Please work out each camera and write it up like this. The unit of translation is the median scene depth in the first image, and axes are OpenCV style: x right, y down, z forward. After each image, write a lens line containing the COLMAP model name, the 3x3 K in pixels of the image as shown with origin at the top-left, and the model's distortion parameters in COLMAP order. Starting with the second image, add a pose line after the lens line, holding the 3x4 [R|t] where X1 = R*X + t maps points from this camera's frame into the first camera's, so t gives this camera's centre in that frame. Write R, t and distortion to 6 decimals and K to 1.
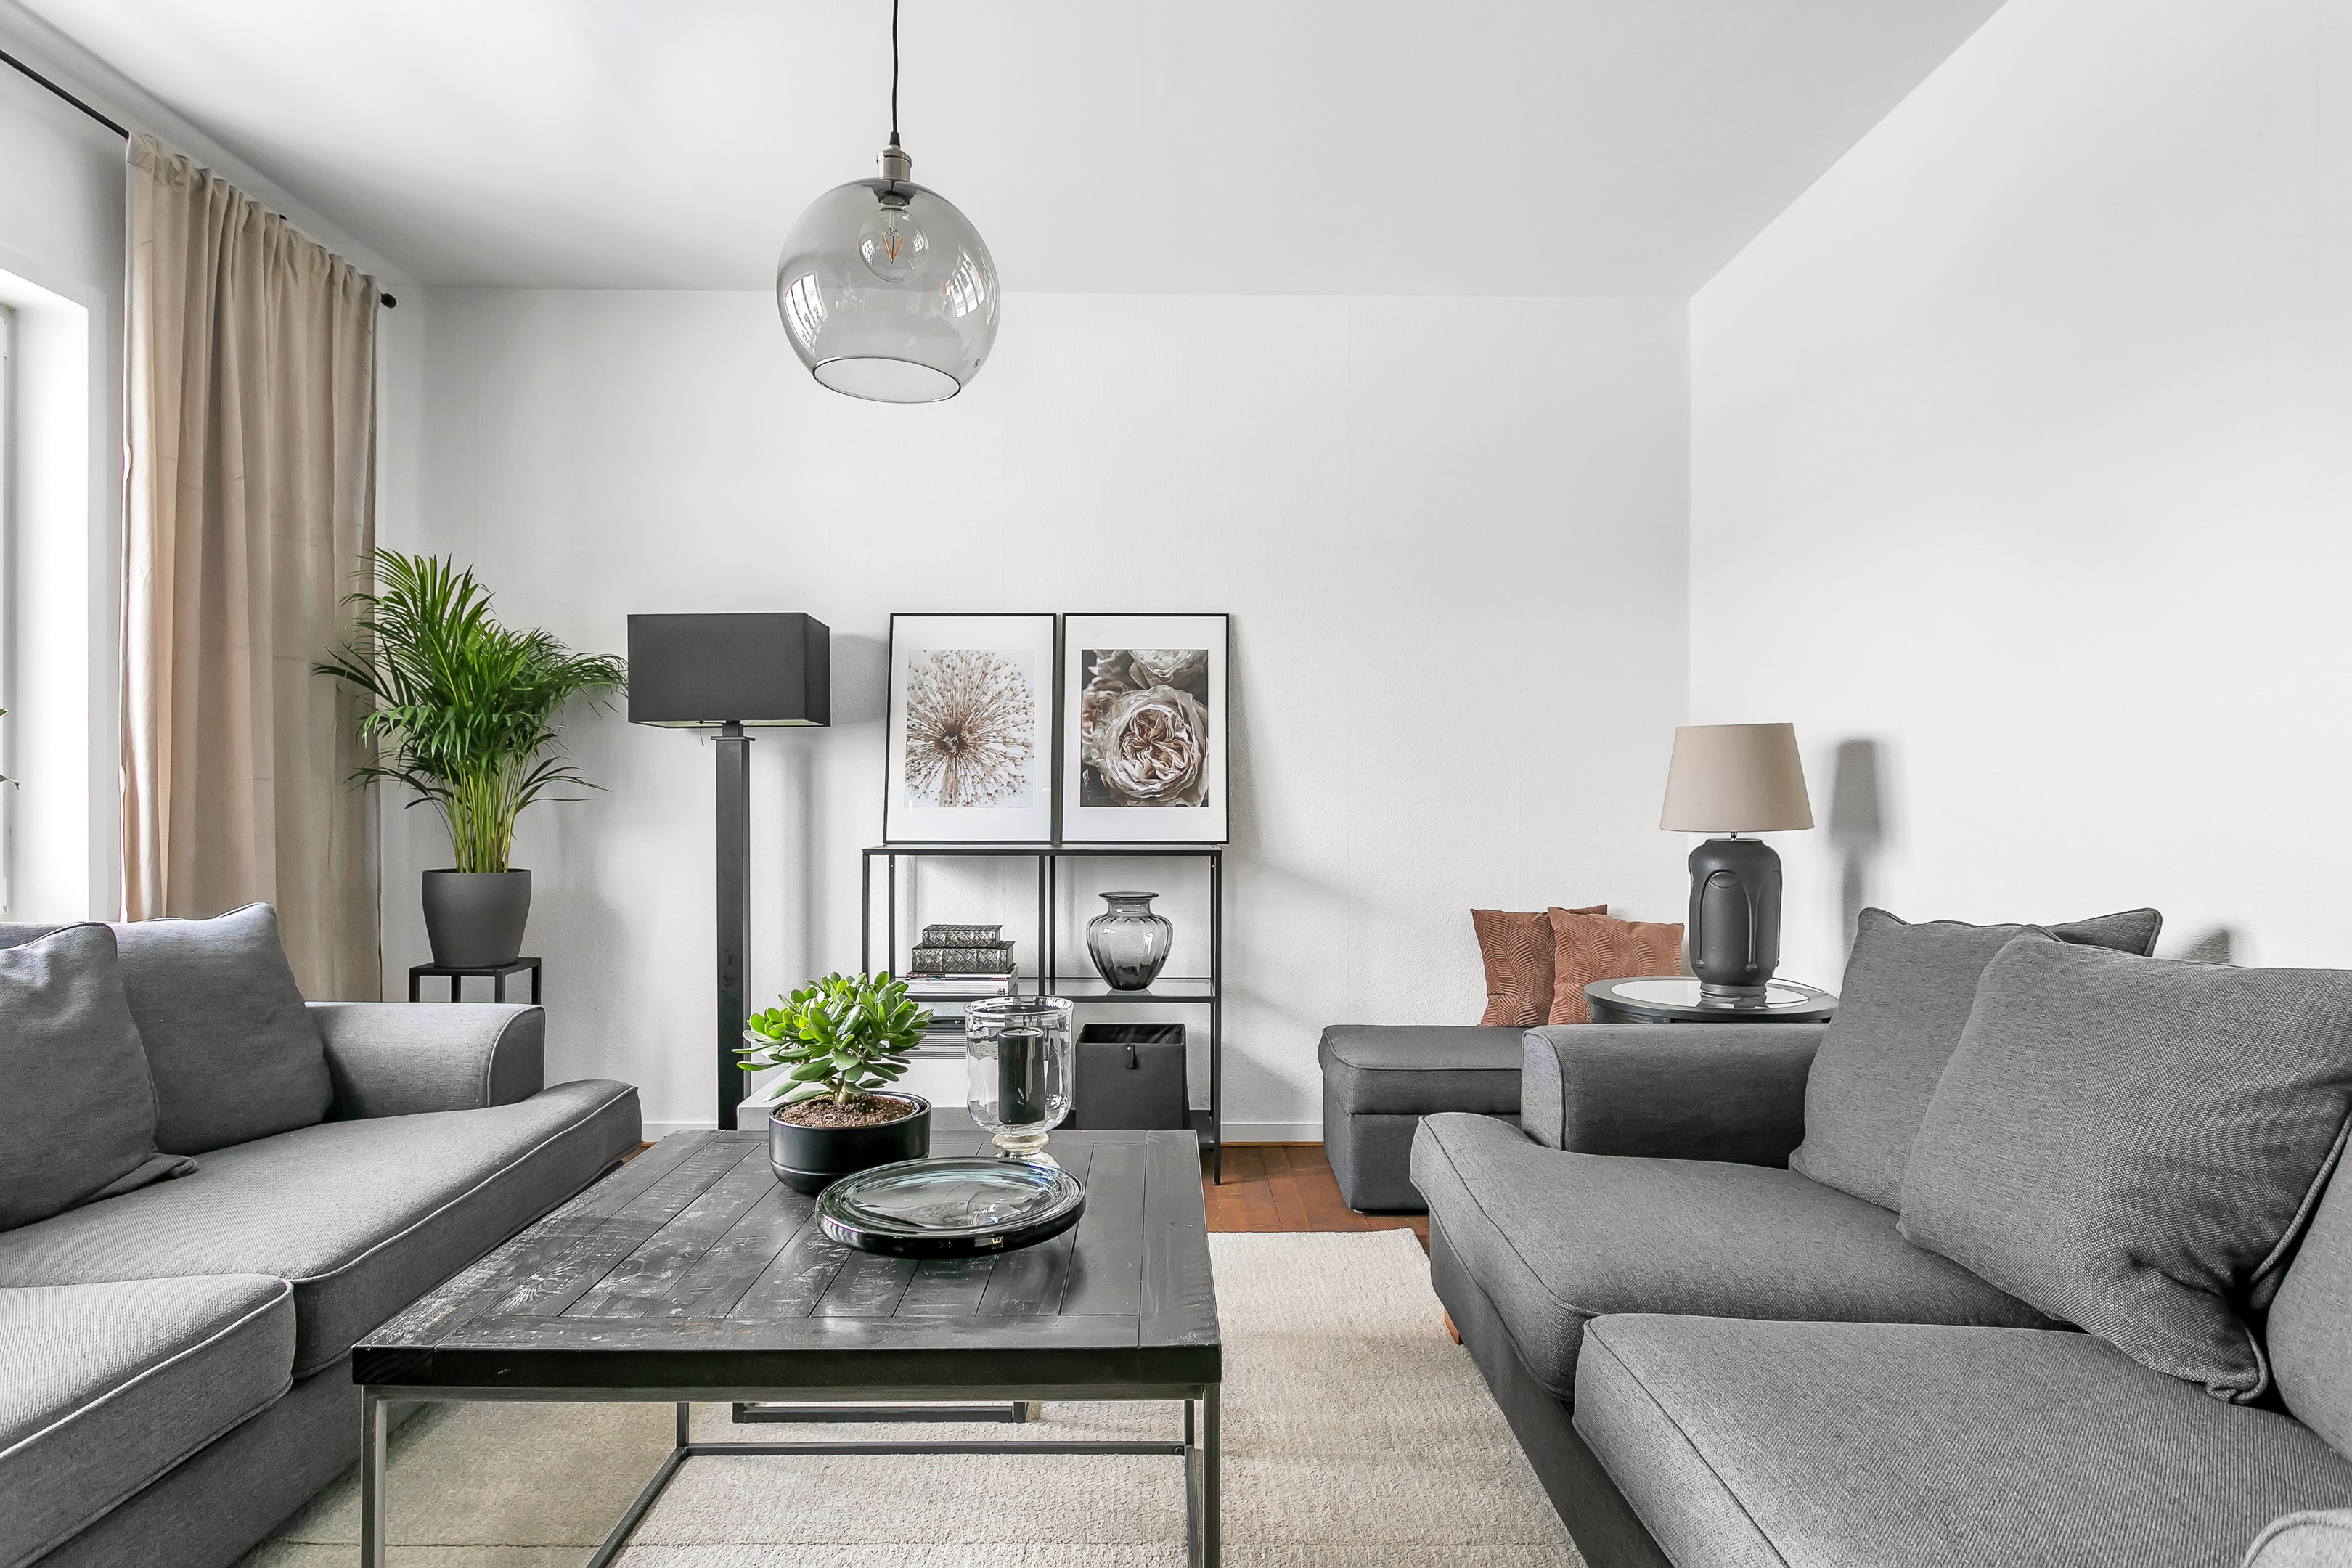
lens RADIAL K [[1290.8, 0, 1180.0], [0, 1290.8, 808.0], [0, 0, 1]] dist [0.006671, 0.002110]
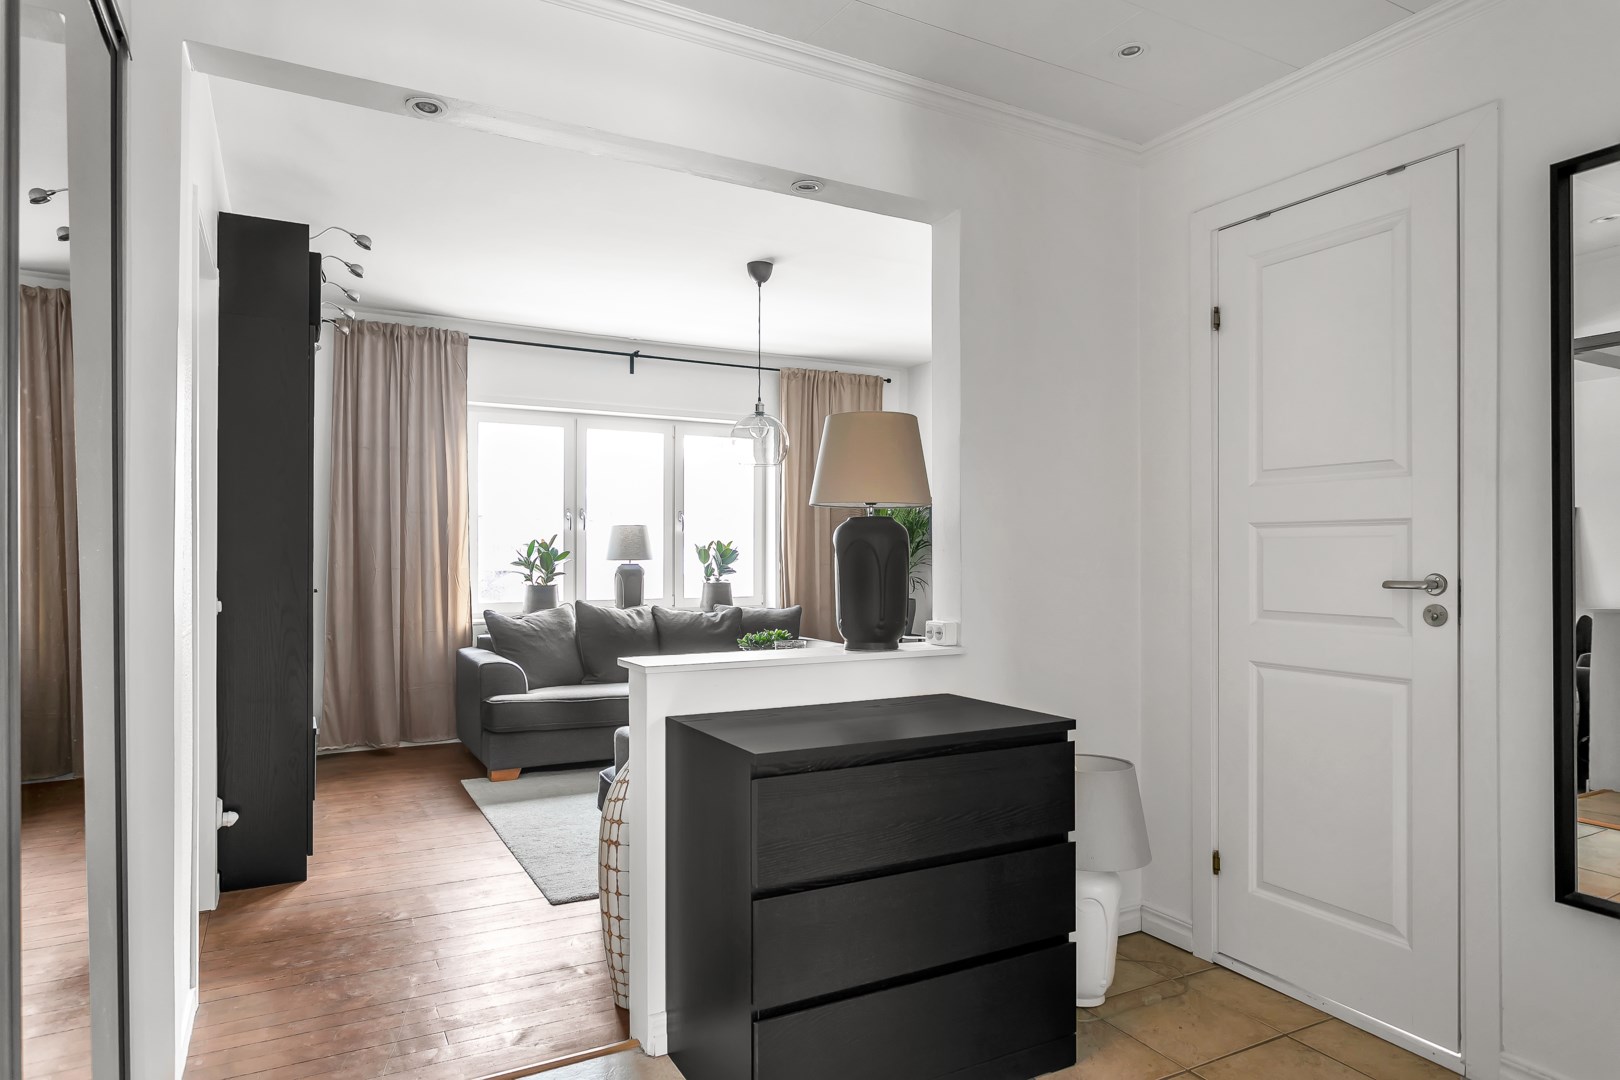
lens RADIAL K [[965.3, 0, 814.1], [0, 965.3, 548.3], [0, 0, 1]] dist [-0.001167, 0.004828]
pose [[0.492781, -0.004172, -0.870144, 0.974697], [-0.004547, 0.999963, -0.007370, -0.034177], [0.870142, 0.007589, 0.492743, -0.090949]]
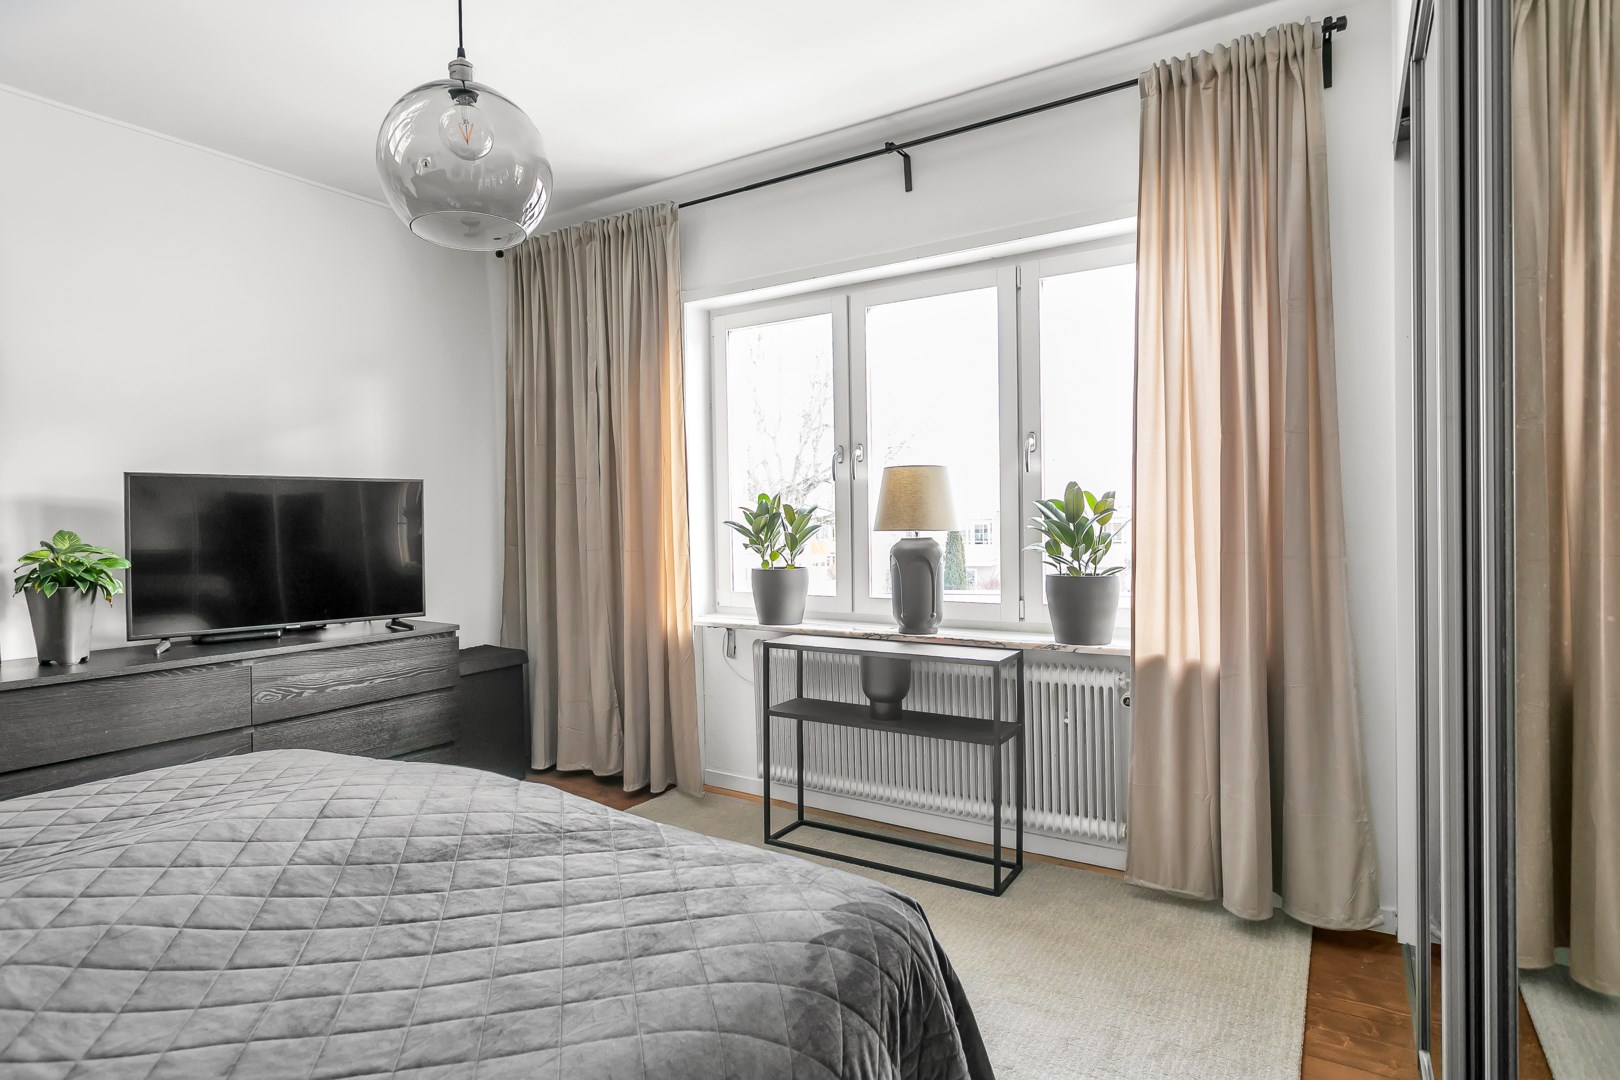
lens RADIAL K [[889.0, 0, 810.5], [0, 889.0, 538.5], [0, 0, 1]] dist [0.006671, 0.002110]
pose [[-0.521142, 0.013517, -0.853363, 0.144460], [0.010840, 0.999899, 0.009218, -0.026277], [0.853401, -0.004446, -0.521236, 0.801867]]
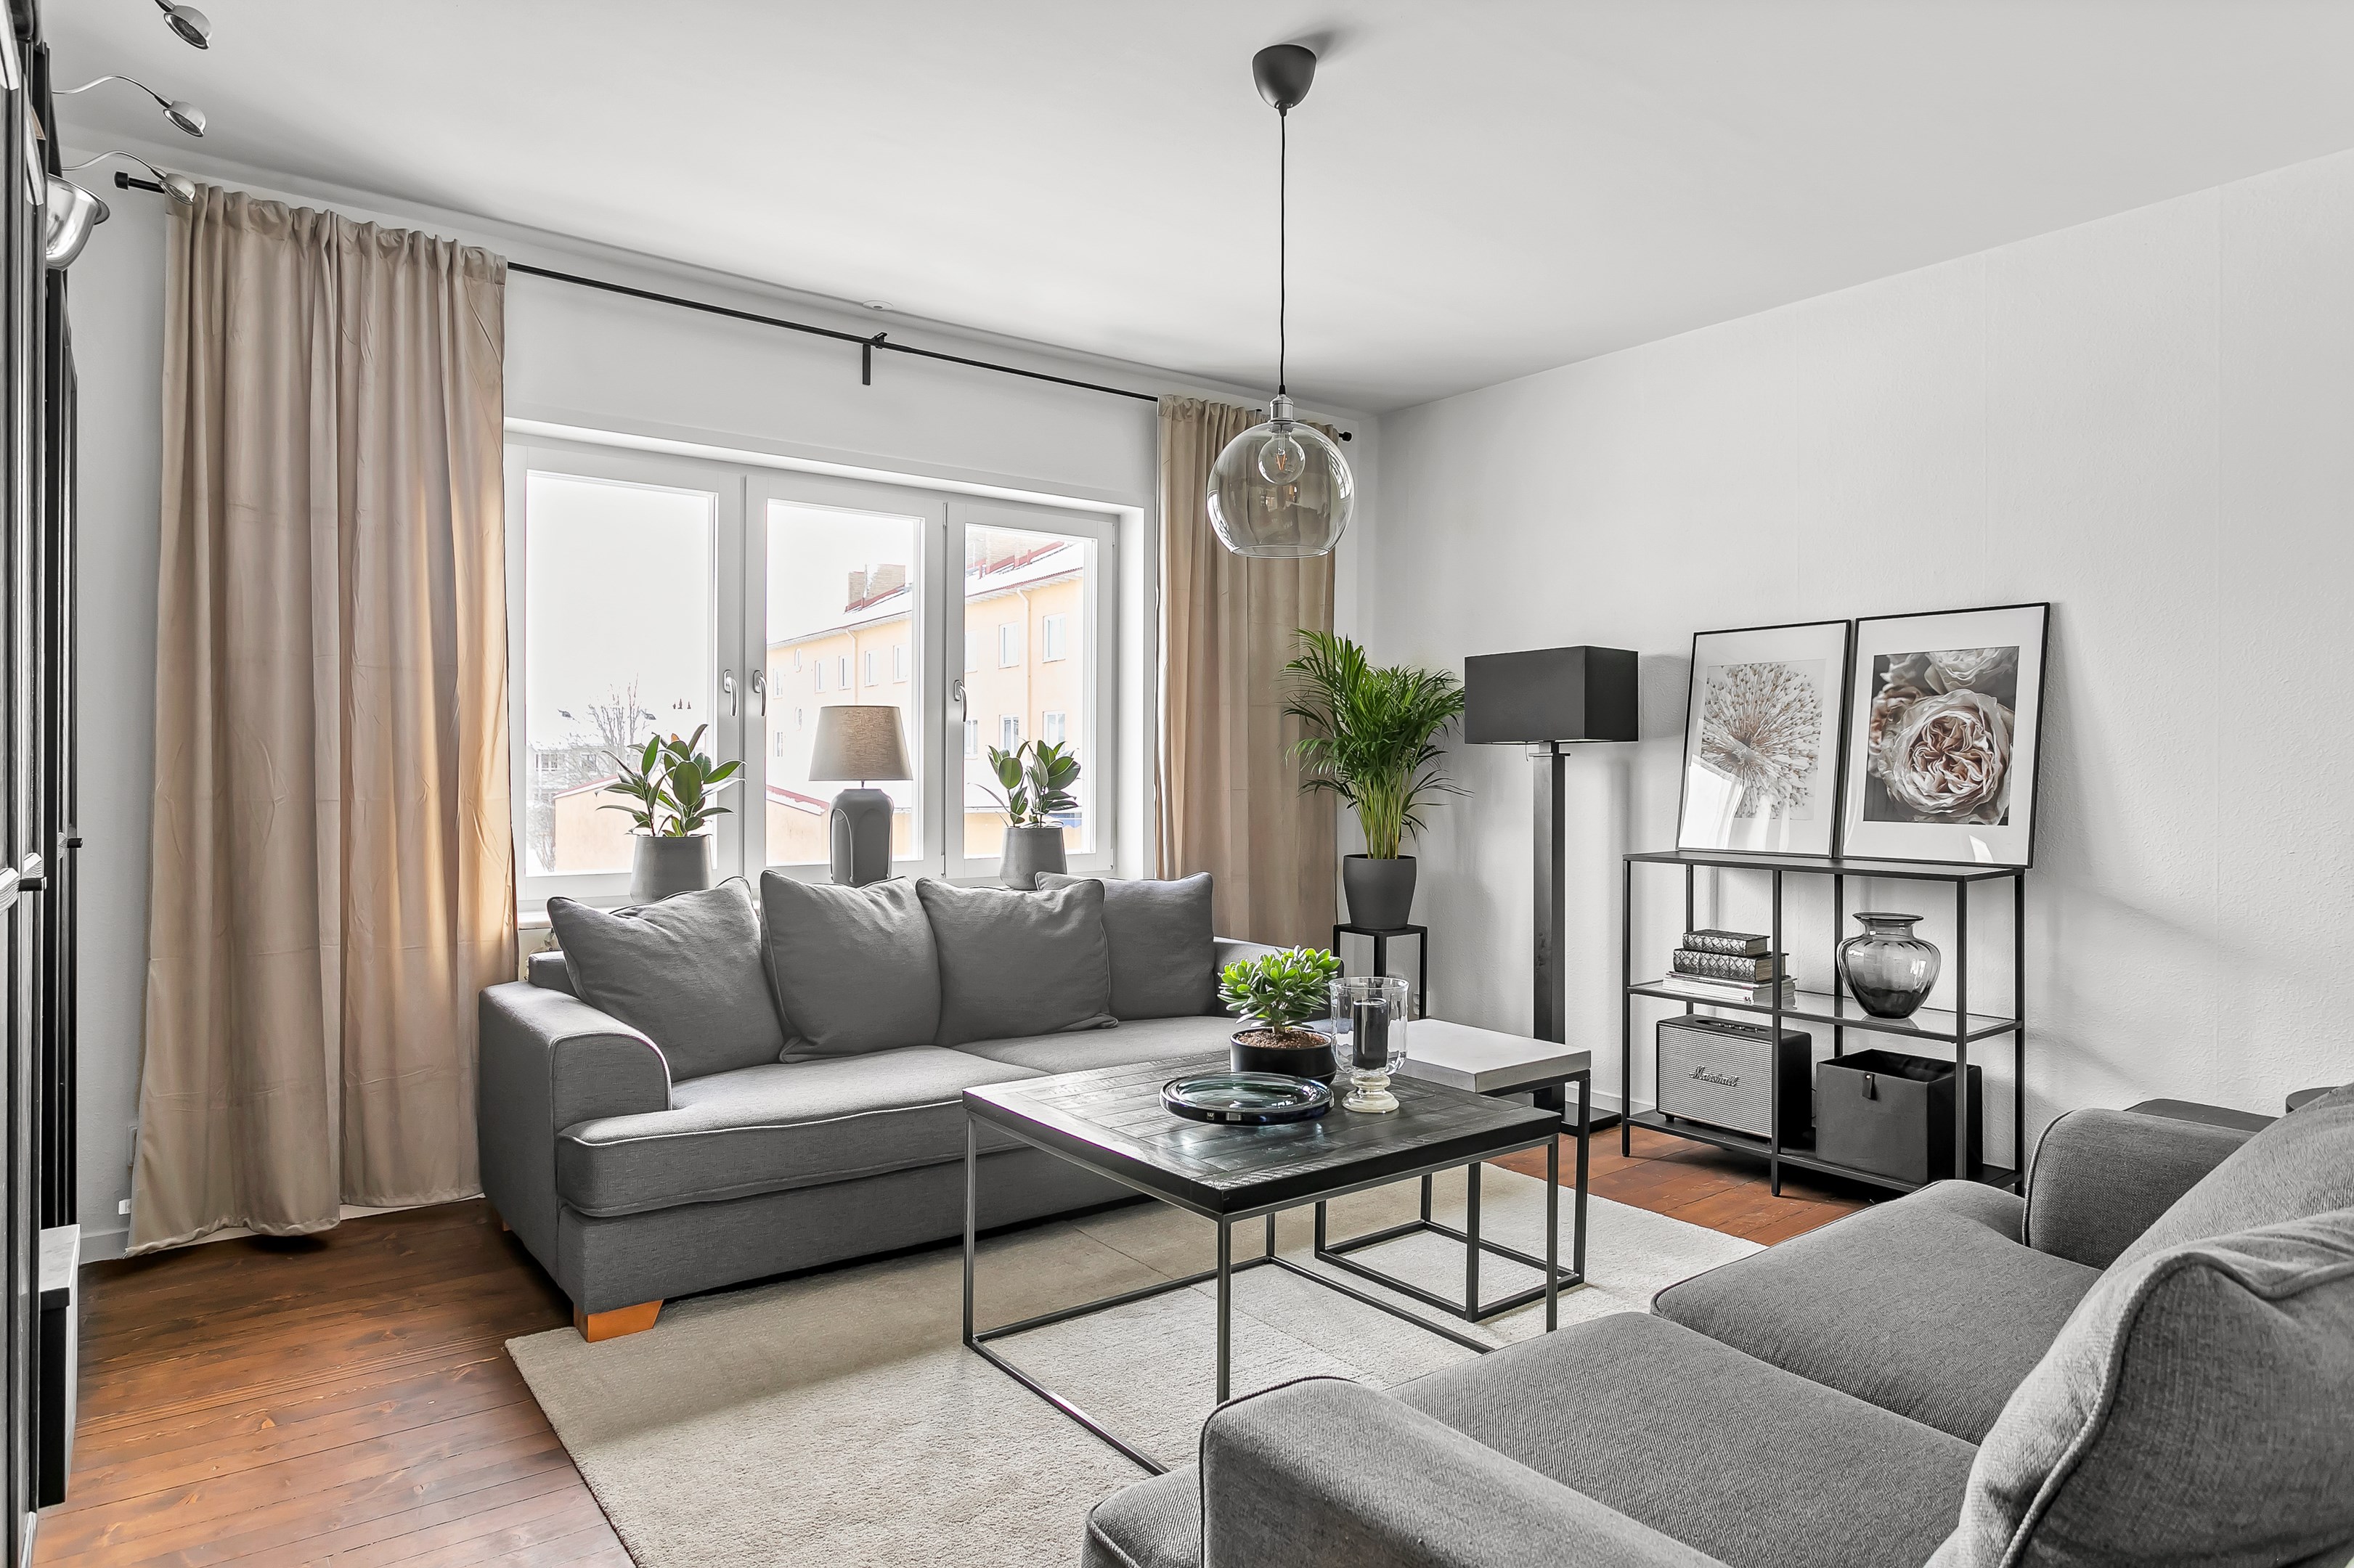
lens RADIAL K [[1402.4, 0, 1183.5], [0, 1402.4, 775.5], [0, 0, 1]] dist [-0.001167, 0.004828]
pose [[0.609188, 0.004420, -0.793014, 0.439493], [-0.007113, 0.999975, 0.000110, -0.031052], [0.792994, 0.005573, 0.609204, -0.034128]]
